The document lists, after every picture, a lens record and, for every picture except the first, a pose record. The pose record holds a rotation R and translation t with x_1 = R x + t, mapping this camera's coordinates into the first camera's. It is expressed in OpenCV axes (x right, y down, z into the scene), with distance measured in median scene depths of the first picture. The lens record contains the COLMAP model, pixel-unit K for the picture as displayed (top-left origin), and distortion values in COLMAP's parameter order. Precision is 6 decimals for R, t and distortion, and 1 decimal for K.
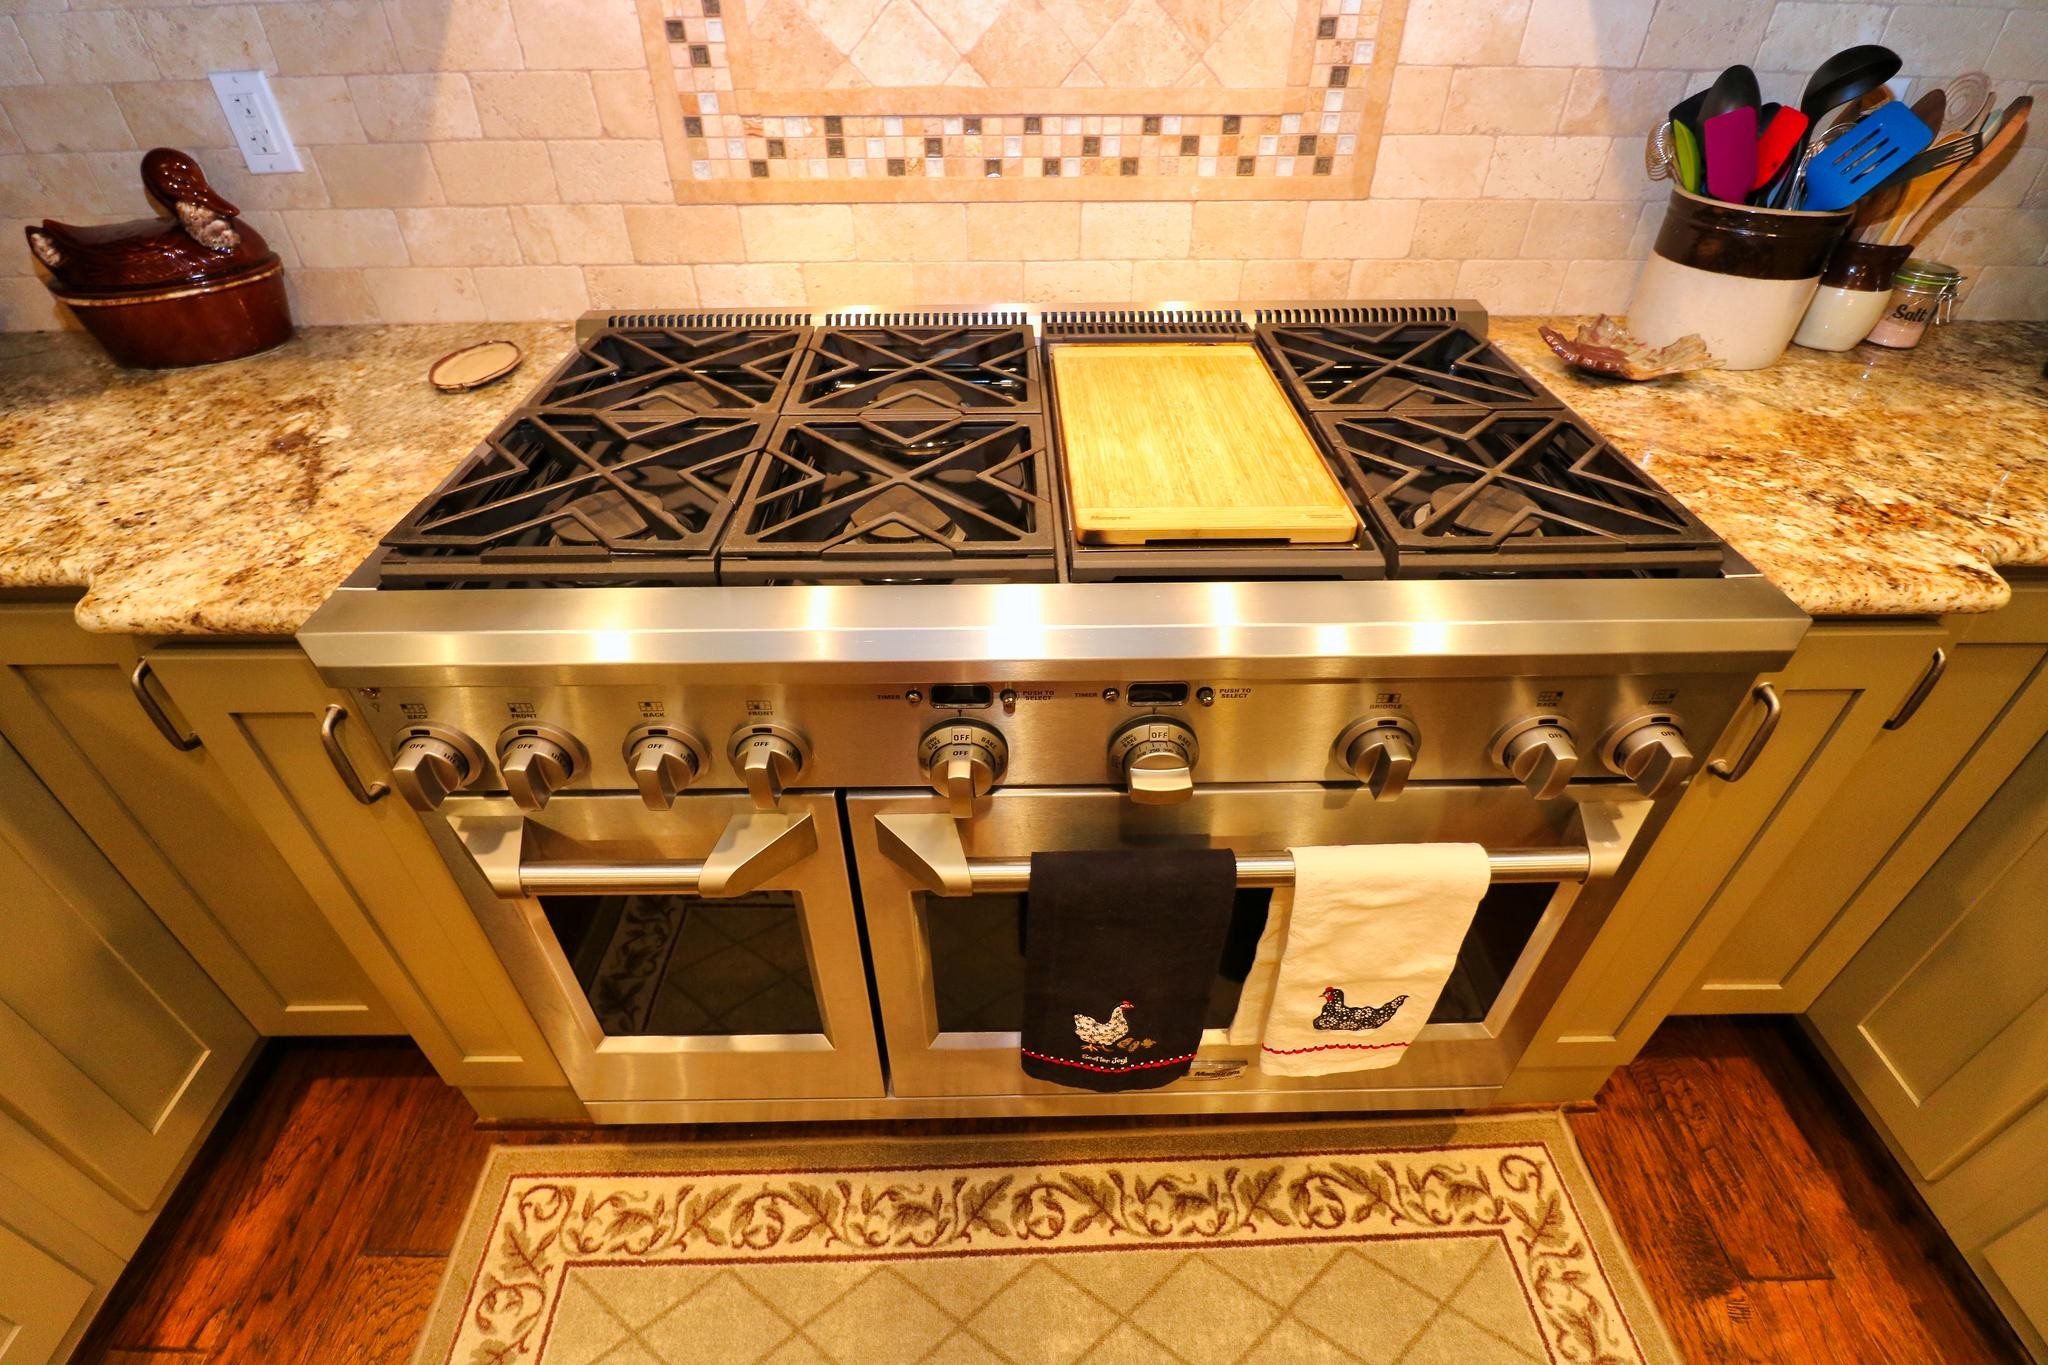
lens RADIAL K [[976.6, 0, 1012.9], [0, 976.6, 699.3], [0, 0, 1]] dist [-0.014473, -0.002487]
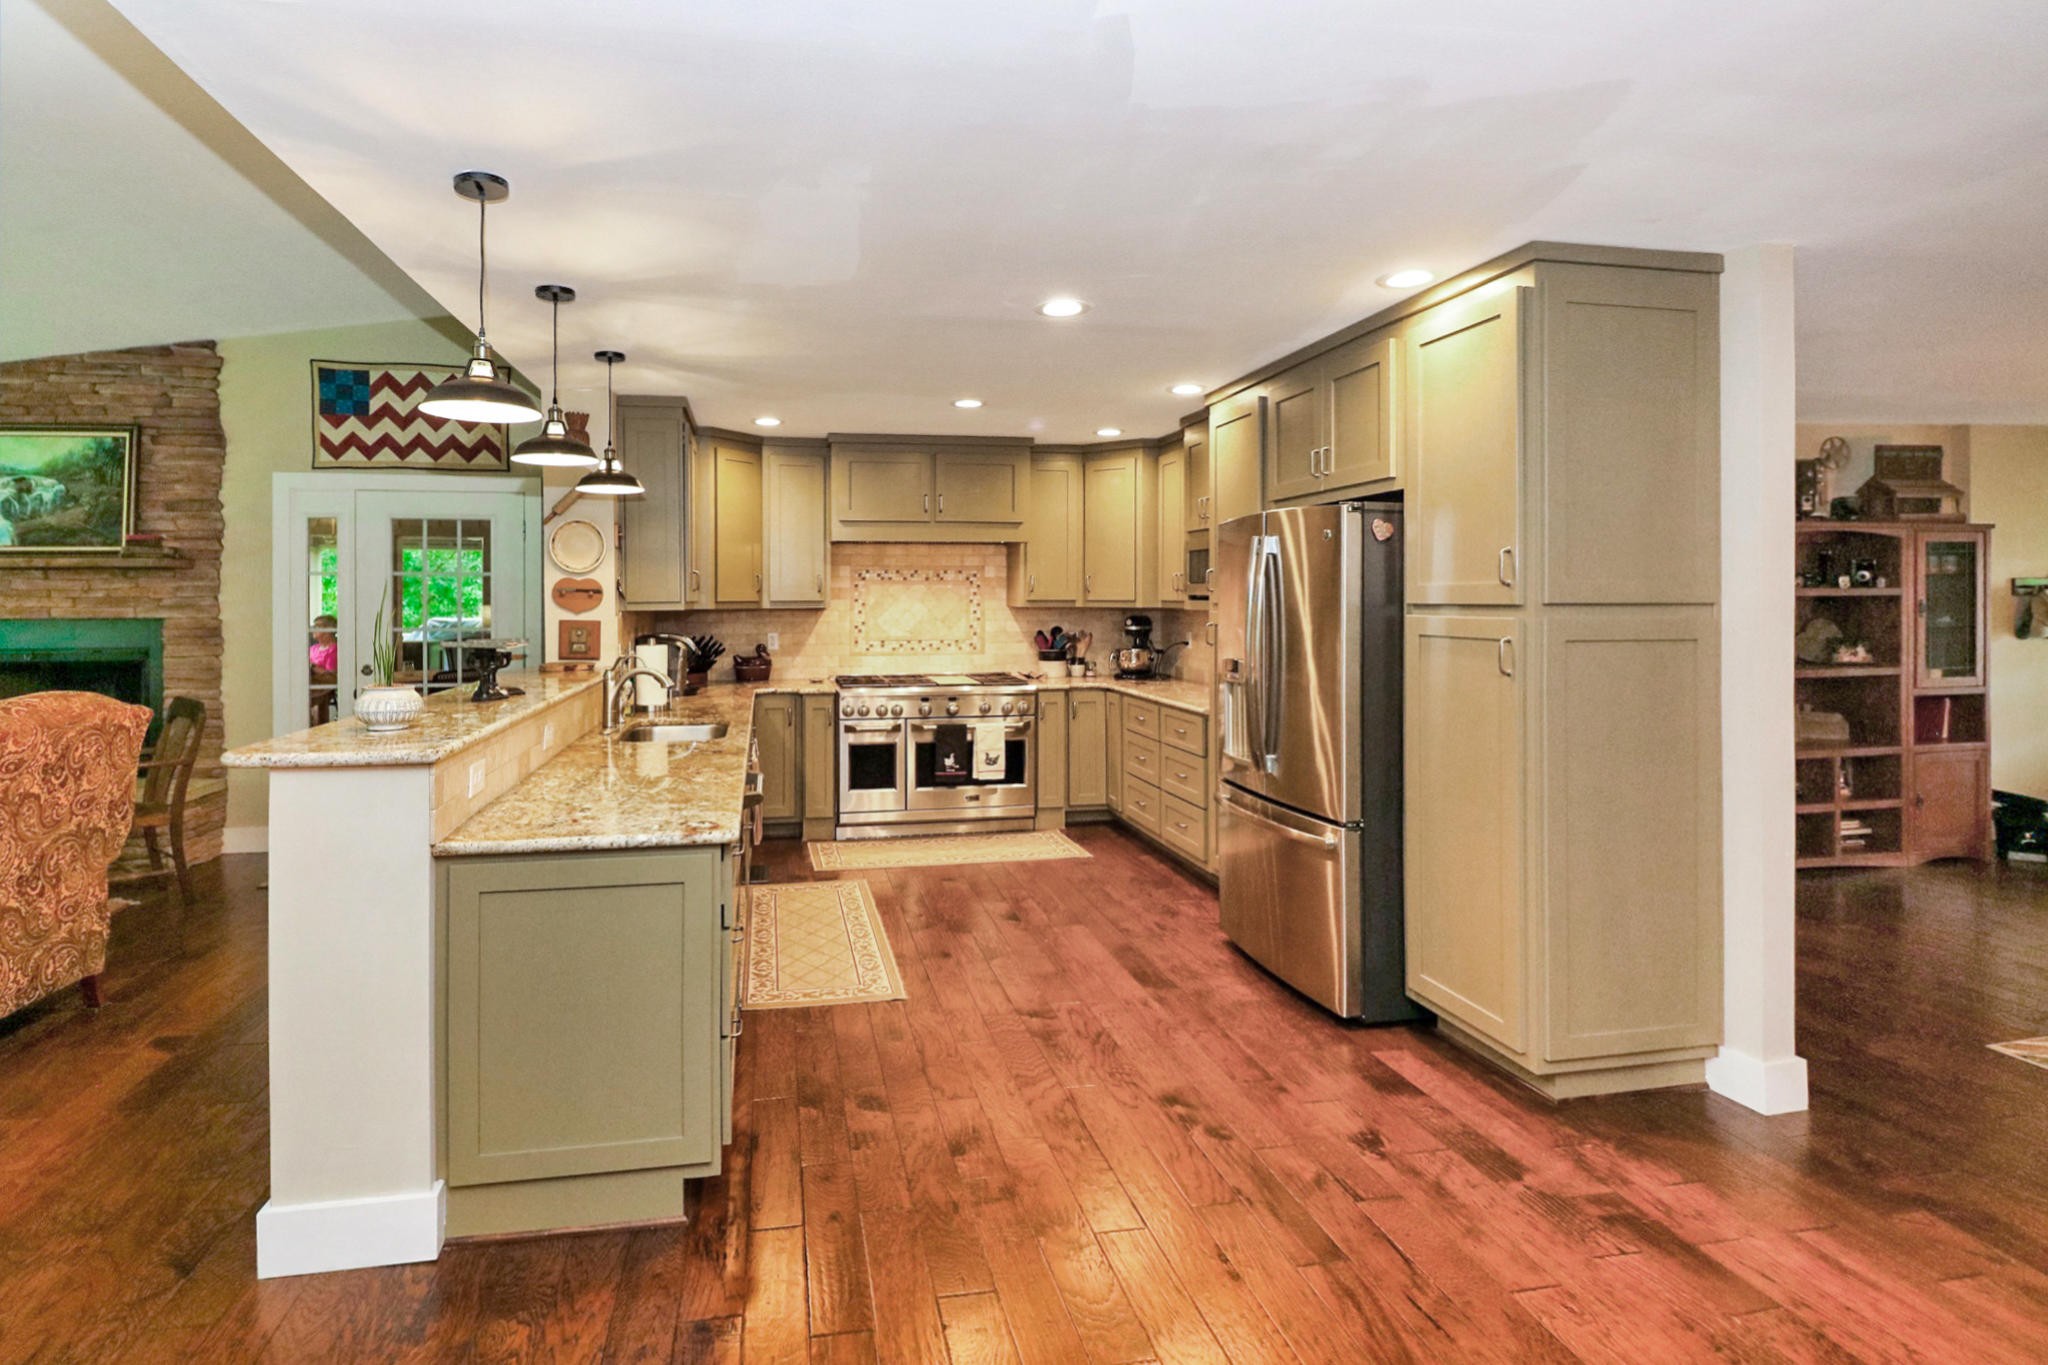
lens RADIAL K [[976.6, 0, 926.8], [0, 976.6, 607.9], [0, 0, 1]] dist [-0.014473, -0.002487]
pose [[0.991444, -0.001554, 0.130523, -0.644894], [0.082754, 0.780788, -0.619291, 2.598248], [-0.100948, 0.624794, 0.774237, -3.289306]]
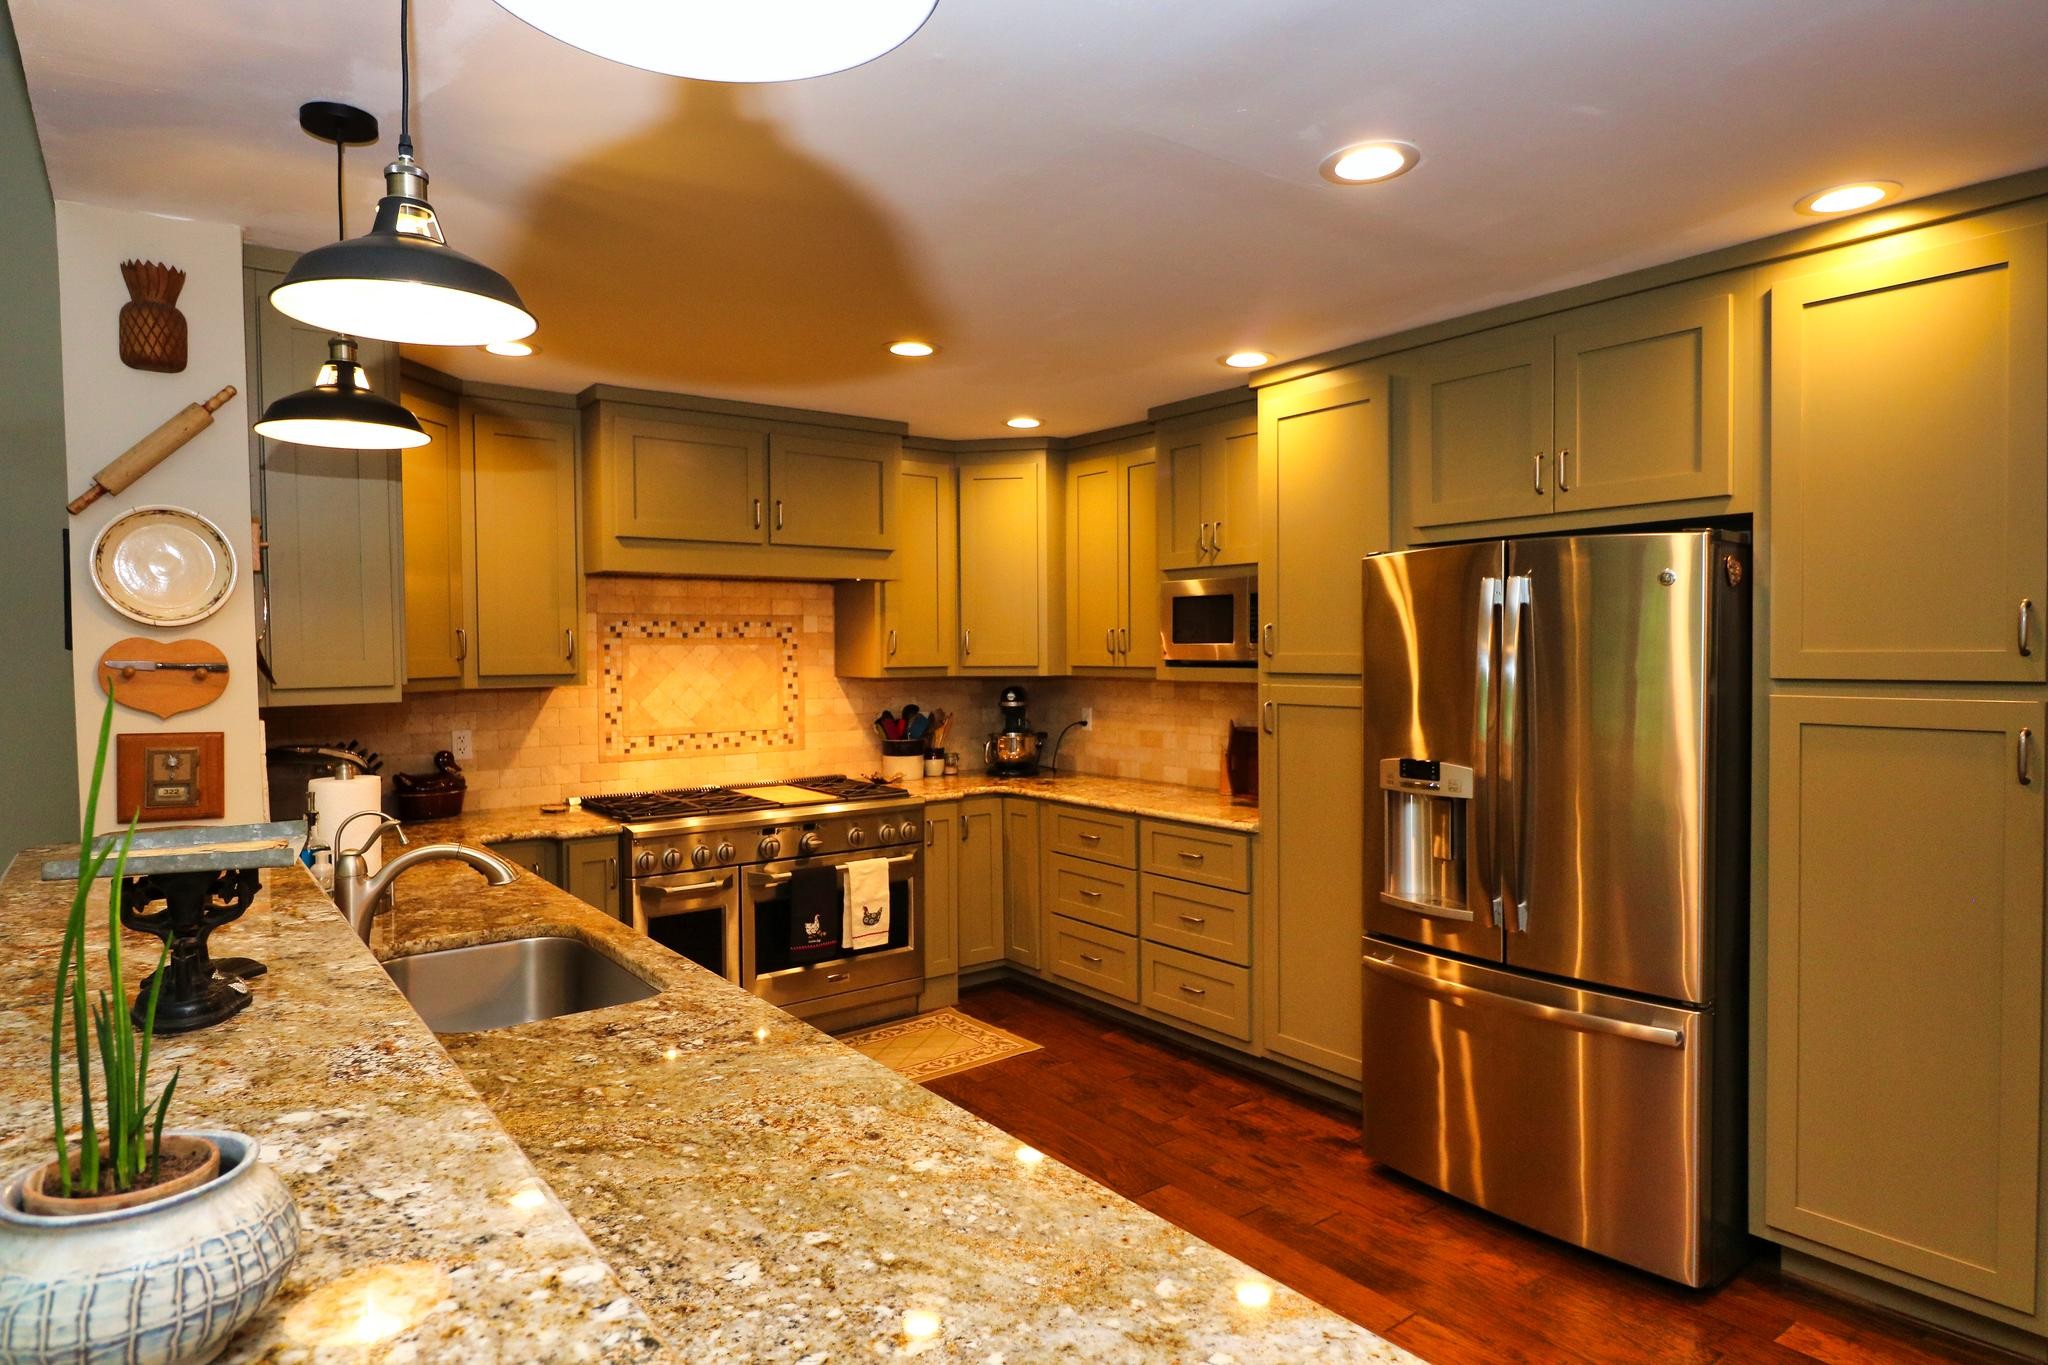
lens RADIAL K [[1150.8, 0, 991.8], [0, 1150.8, 677.6], [0, 0, 1]] dist [-0.007810, -0.003219]
pose [[0.825905, -0.019421, 0.563475, -1.424123], [0.362231, 0.784133, -0.503908, 1.630286], [-0.432053, 0.620288, 0.654655, -2.178297]]
